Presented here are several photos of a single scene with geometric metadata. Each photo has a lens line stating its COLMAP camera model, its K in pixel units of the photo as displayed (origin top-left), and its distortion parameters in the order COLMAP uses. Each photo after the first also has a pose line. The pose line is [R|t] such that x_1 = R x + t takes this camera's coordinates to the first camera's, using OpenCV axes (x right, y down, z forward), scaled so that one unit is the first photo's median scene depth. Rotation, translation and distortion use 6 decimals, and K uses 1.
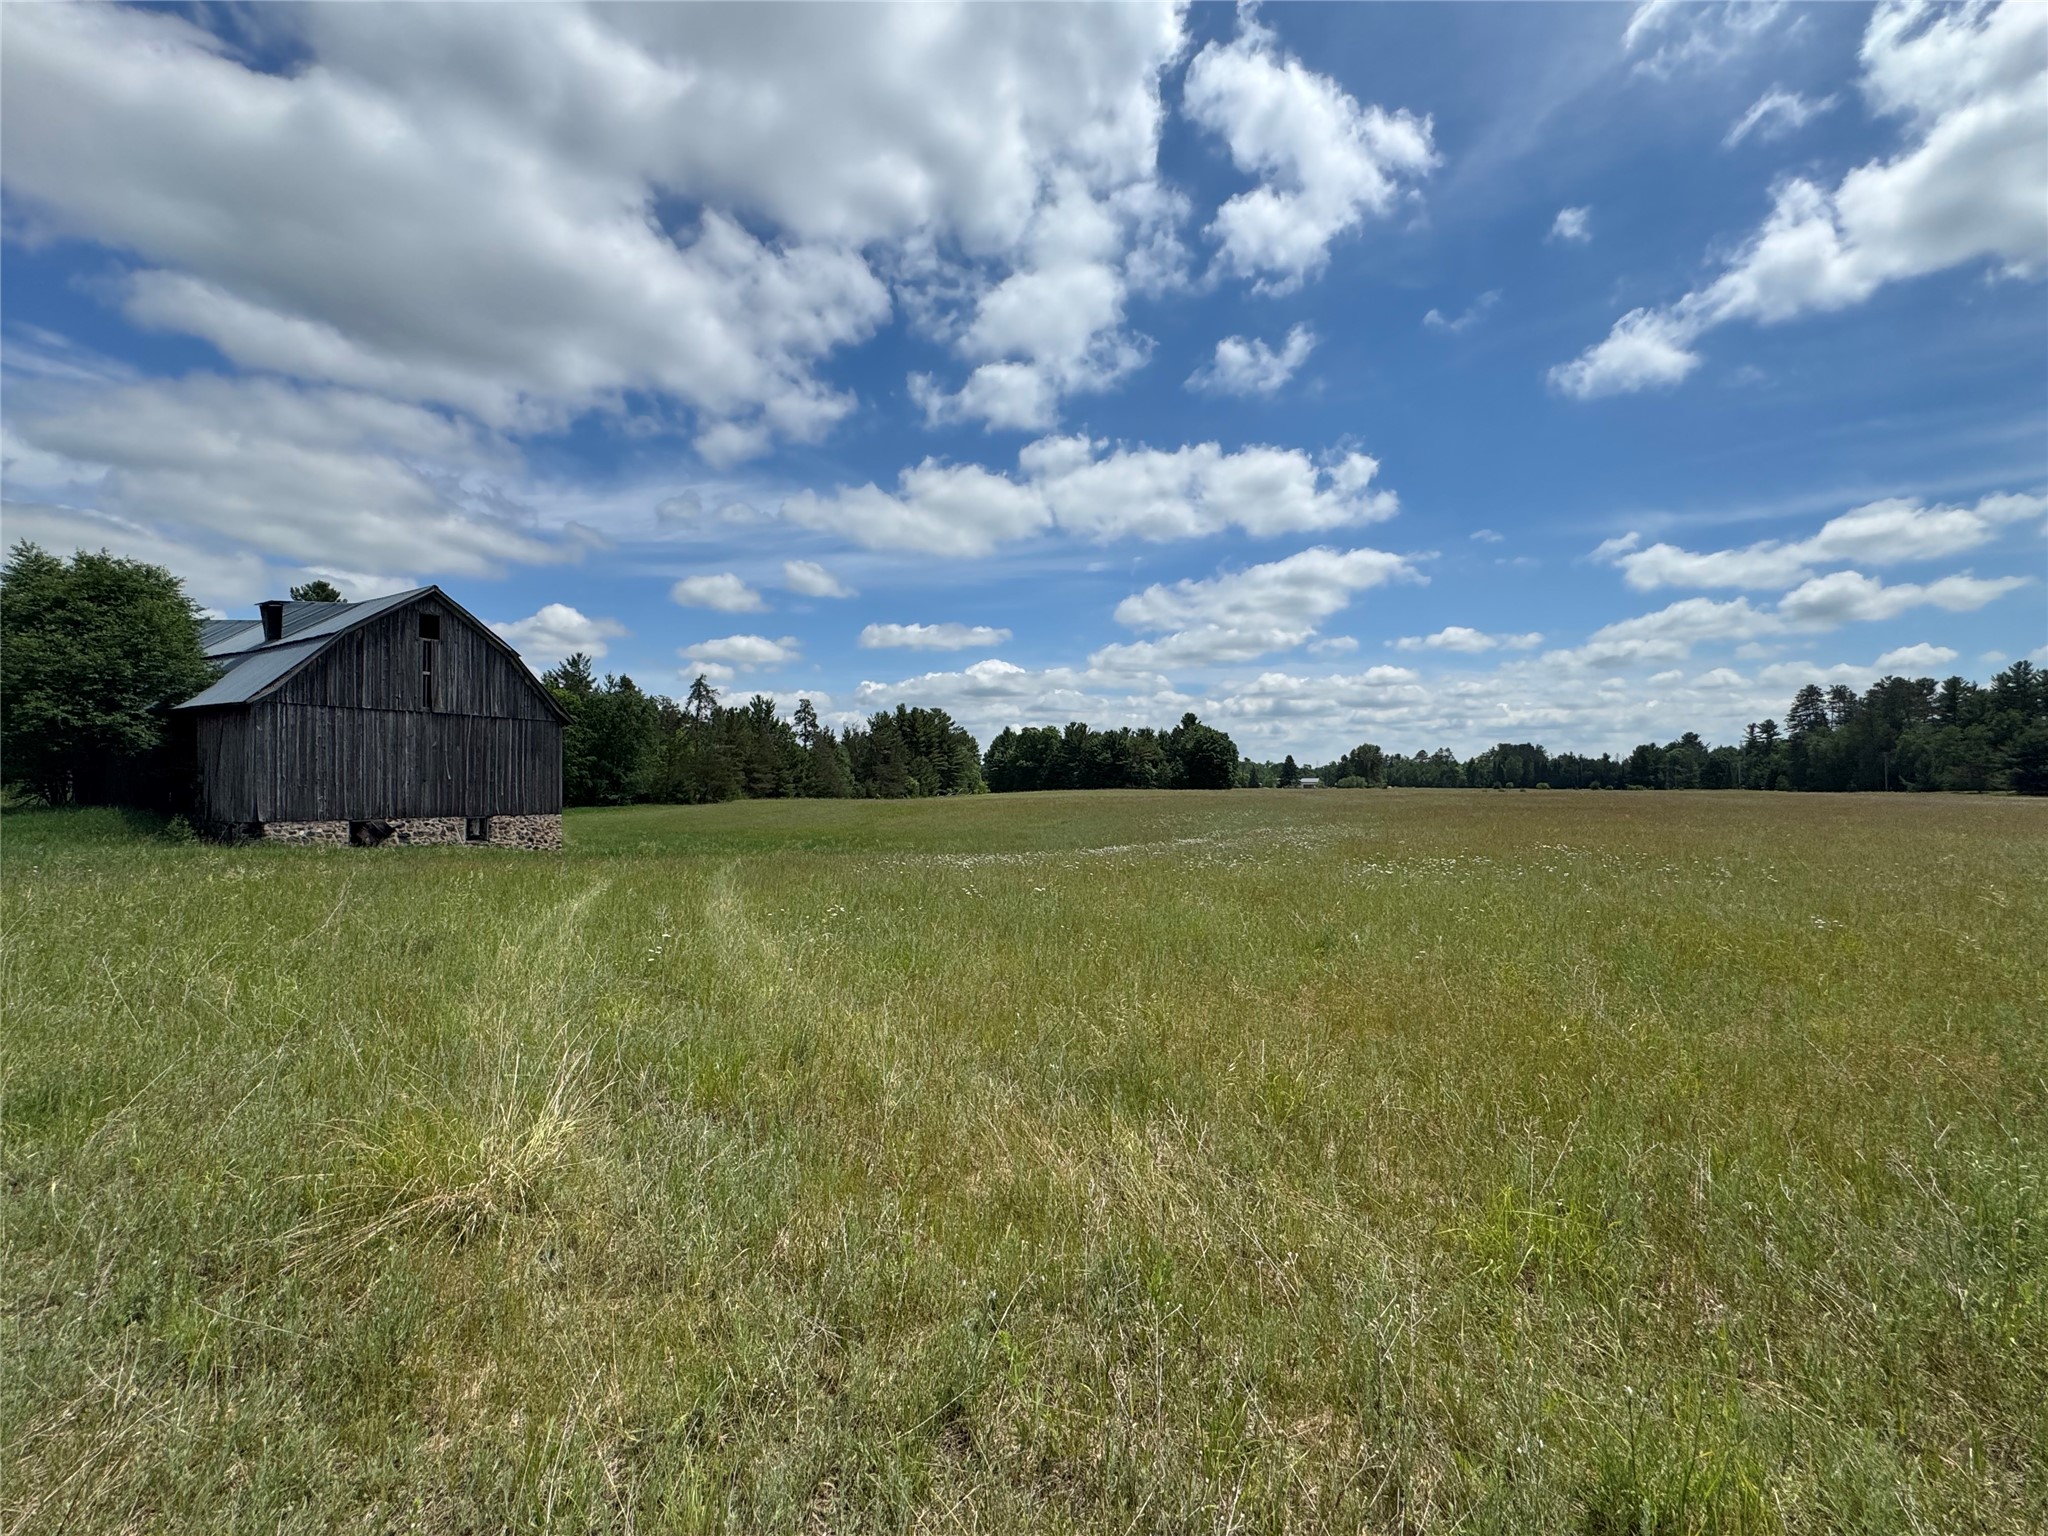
lens RADIAL K [[911.3, 0, 1024.0], [0, 911.3, 760.4], [0, 0, 1]] dist [-0.012295, 0.003117]
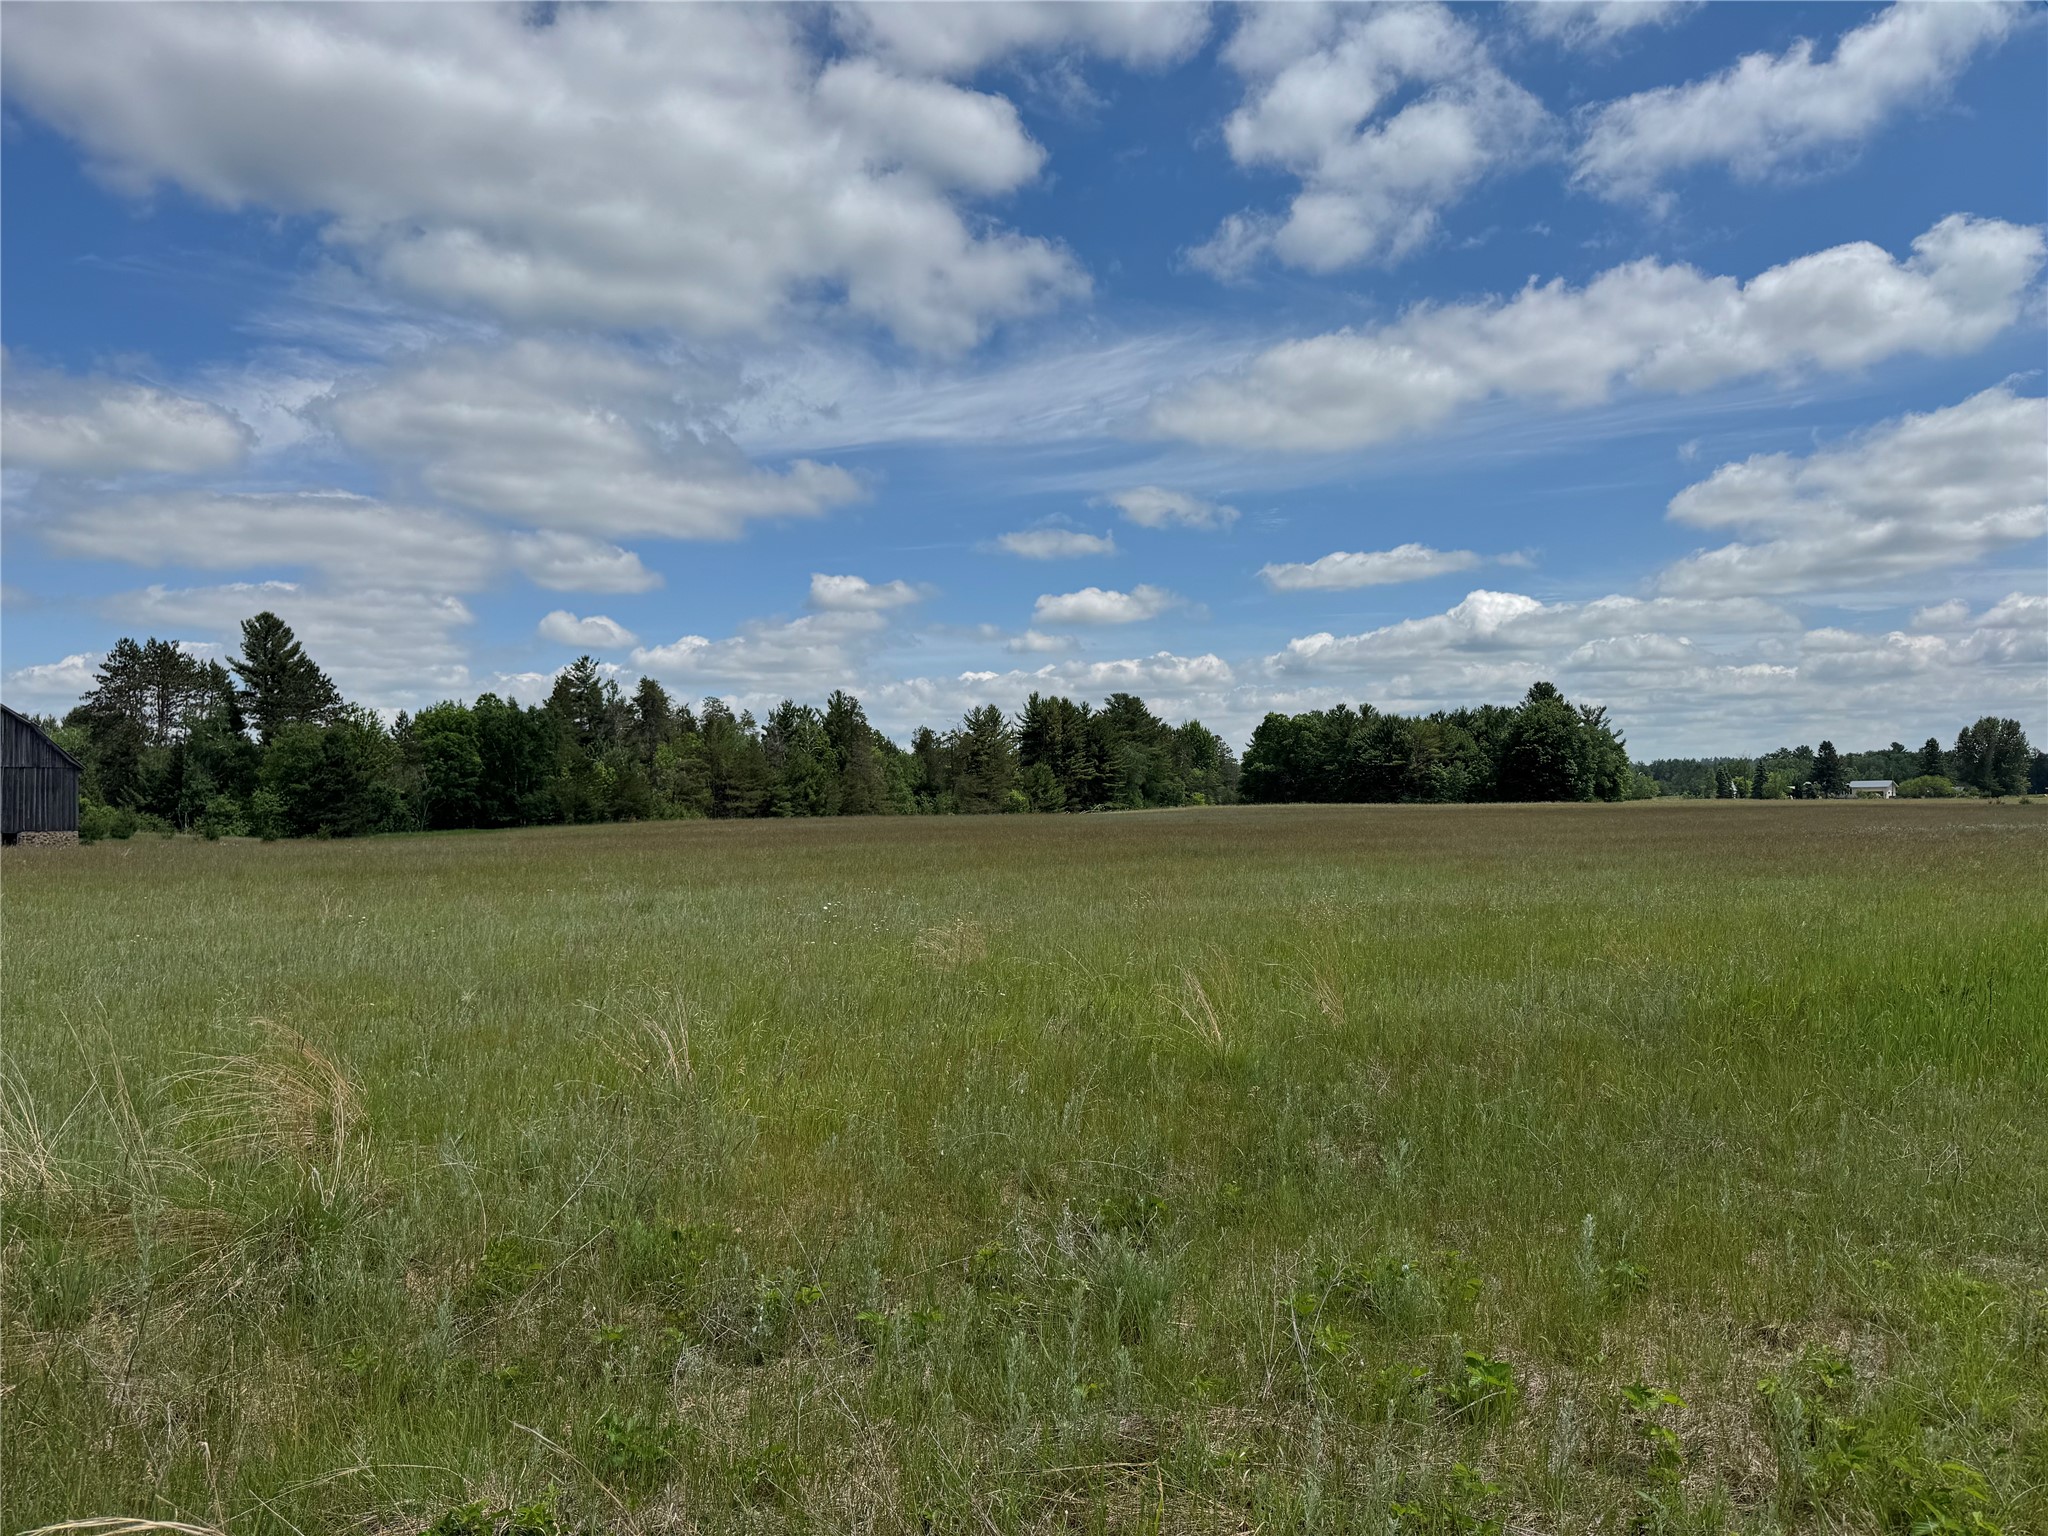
lens RADIAL K [[1430.8, 0, 1029.1], [0, 1430.8, 750.6], [0, 0, 1]] dist [0.063691, -0.080357]
pose [[0.925343, -0.021283, -0.378534, 0.261045], [0.018995, 0.999772, -0.009779, -0.002521], [0.378655, 0.001859, 0.925536, -0.082794]]
